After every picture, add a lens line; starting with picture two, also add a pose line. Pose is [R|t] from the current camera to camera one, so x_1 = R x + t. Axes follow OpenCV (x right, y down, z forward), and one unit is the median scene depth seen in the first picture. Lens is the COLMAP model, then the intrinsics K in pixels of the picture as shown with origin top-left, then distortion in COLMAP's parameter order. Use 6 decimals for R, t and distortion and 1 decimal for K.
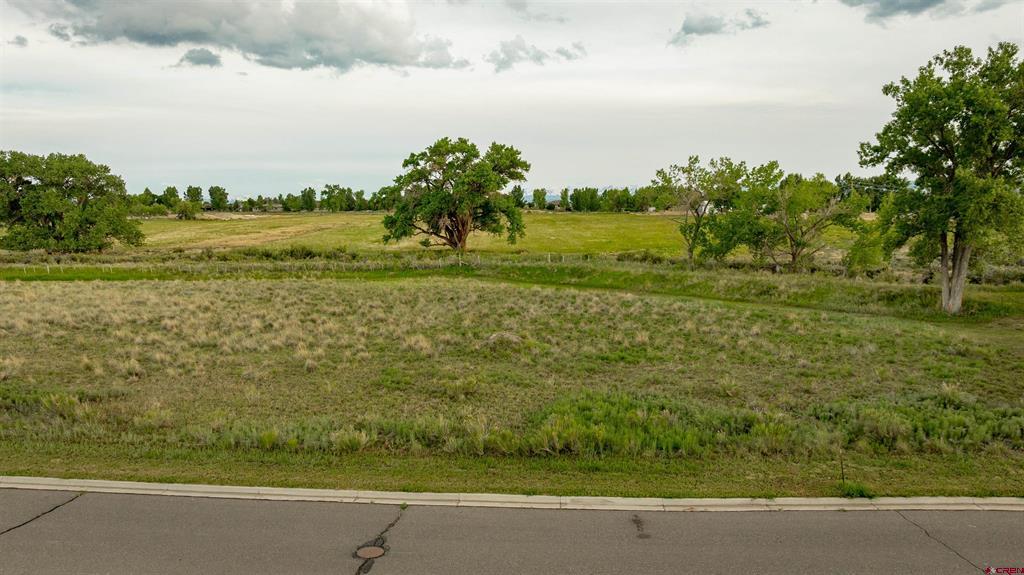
lens RADIAL K [[725.4, 0, 511.6], [0, 725.4, 292.8], [0, 0, 1]] dist [-0.045768, 0.050620]
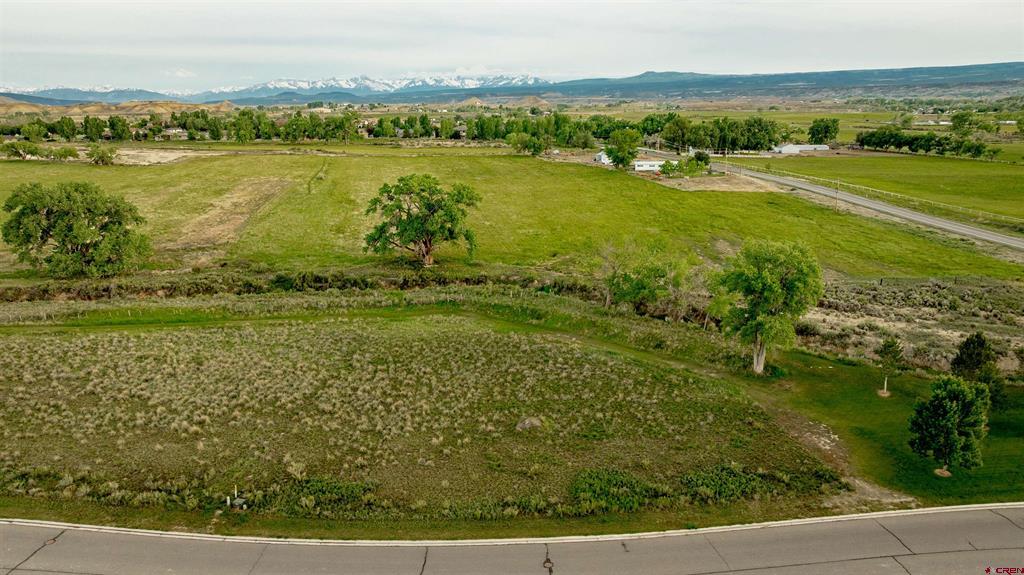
lens RADIAL K [[725.4, 0, 511.6], [0, 725.4, 292.8], [0, 0, 1]] dist [-0.045768, 0.050620]
pose [[0.988934, -0.036262, 0.143857, -0.150894], [0.014820, 0.988964, 0.147413, -0.259179], [-0.147615, -0.143650, 0.978557, -0.385840]]
